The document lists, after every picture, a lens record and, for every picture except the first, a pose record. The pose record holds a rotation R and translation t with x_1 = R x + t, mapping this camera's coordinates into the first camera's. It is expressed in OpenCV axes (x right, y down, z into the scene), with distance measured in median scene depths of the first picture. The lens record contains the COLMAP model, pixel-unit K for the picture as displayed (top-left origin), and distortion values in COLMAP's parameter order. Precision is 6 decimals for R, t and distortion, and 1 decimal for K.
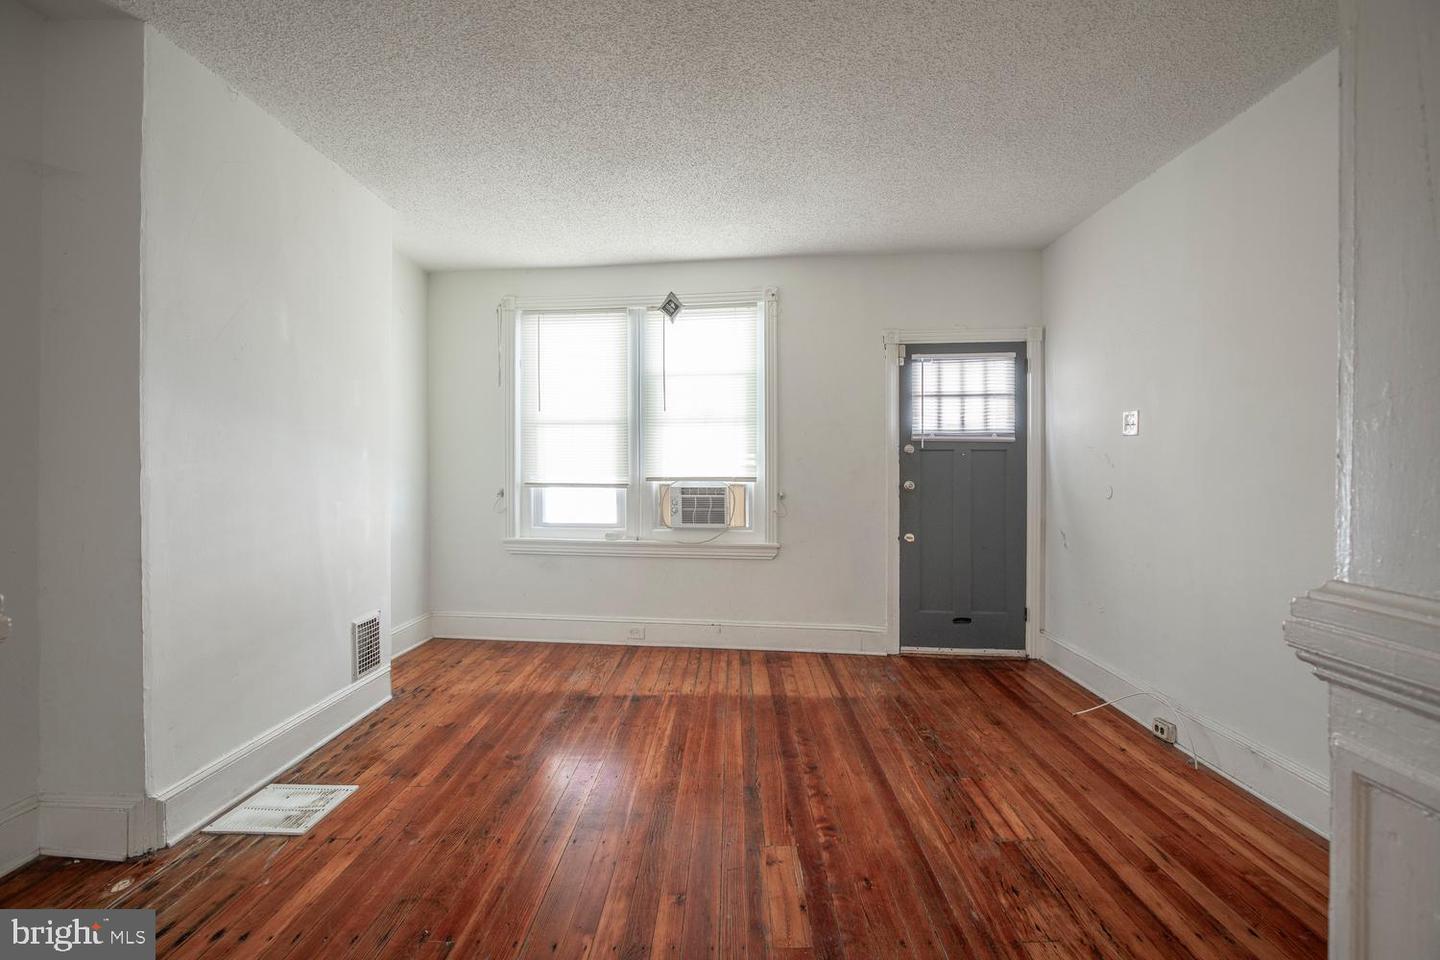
lens RADIAL K [[679.5, 0, 728.7], [0, 679.5, 473.1], [0, 0, 1]] dist [-0.028473, 0.006523]
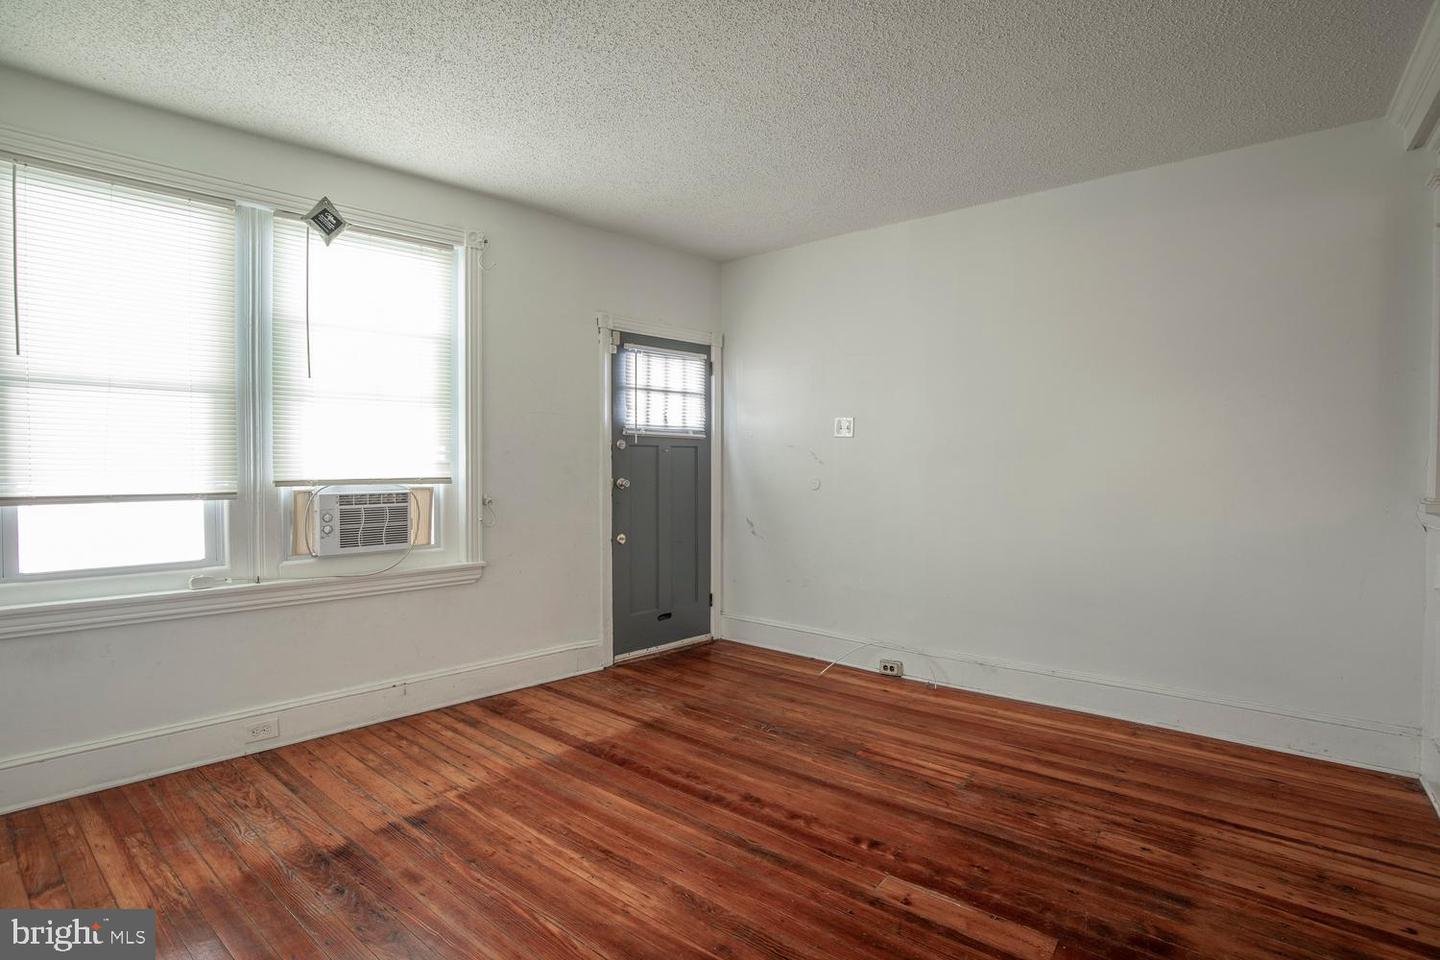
lens RADIAL K [[679.5, 0, 728.7], [0, 679.5, 473.1], [0, 0, 1]] dist [-0.028473, 0.006523]
pose [[0.610874, -0.014355, 0.791598, -0.393794], [0.007289, 0.999895, 0.012507, -0.006080], [-0.791694, -0.001870, 0.610915, 0.316573]]
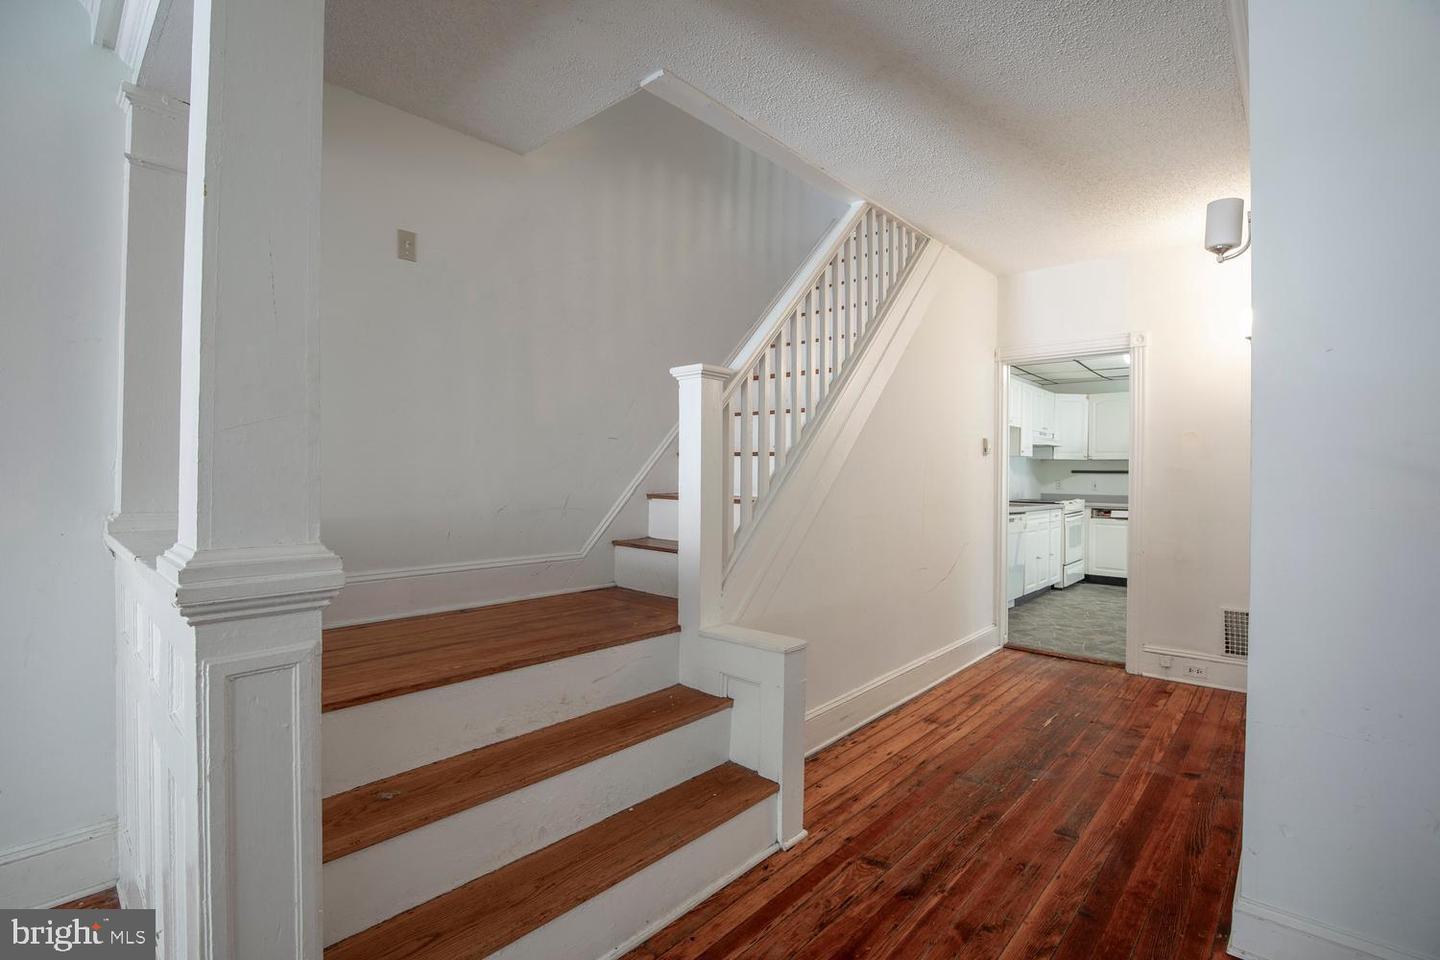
lens RADIAL K [[652.0, 0, 720.0], [0, 652.0, 480.0], [0, 0, 1]] dist [0.001066, 0.000142]
pose [[-0.741431, -0.009264, 0.670965, -0.135085], [-0.000773, 0.999916, 0.012951, -0.000733], [-0.671028, 0.009083, -0.741376, 0.215430]]
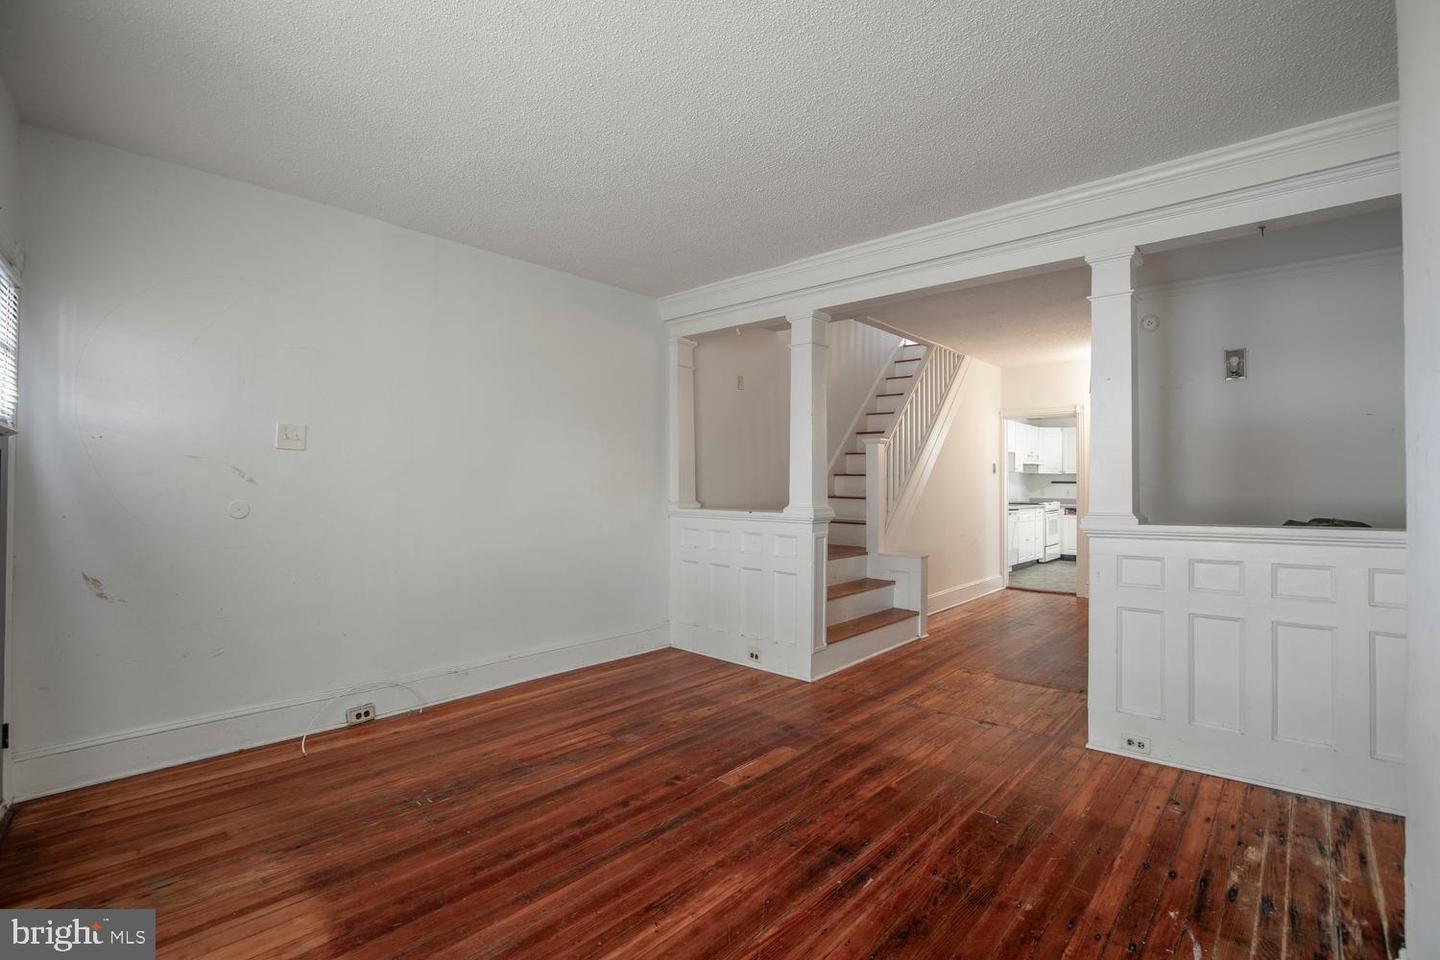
lens RADIAL K [[679.5, 0, 728.7], [0, 679.5, 473.1], [0, 0, 1]] dist [-0.028473, 0.006523]
pose [[-0.759526, 0.007211, 0.650437, -0.396732], [0.000280, 0.999942, -0.010760, -0.009187], [-0.650477, -0.007990, -0.759484, 1.023648]]
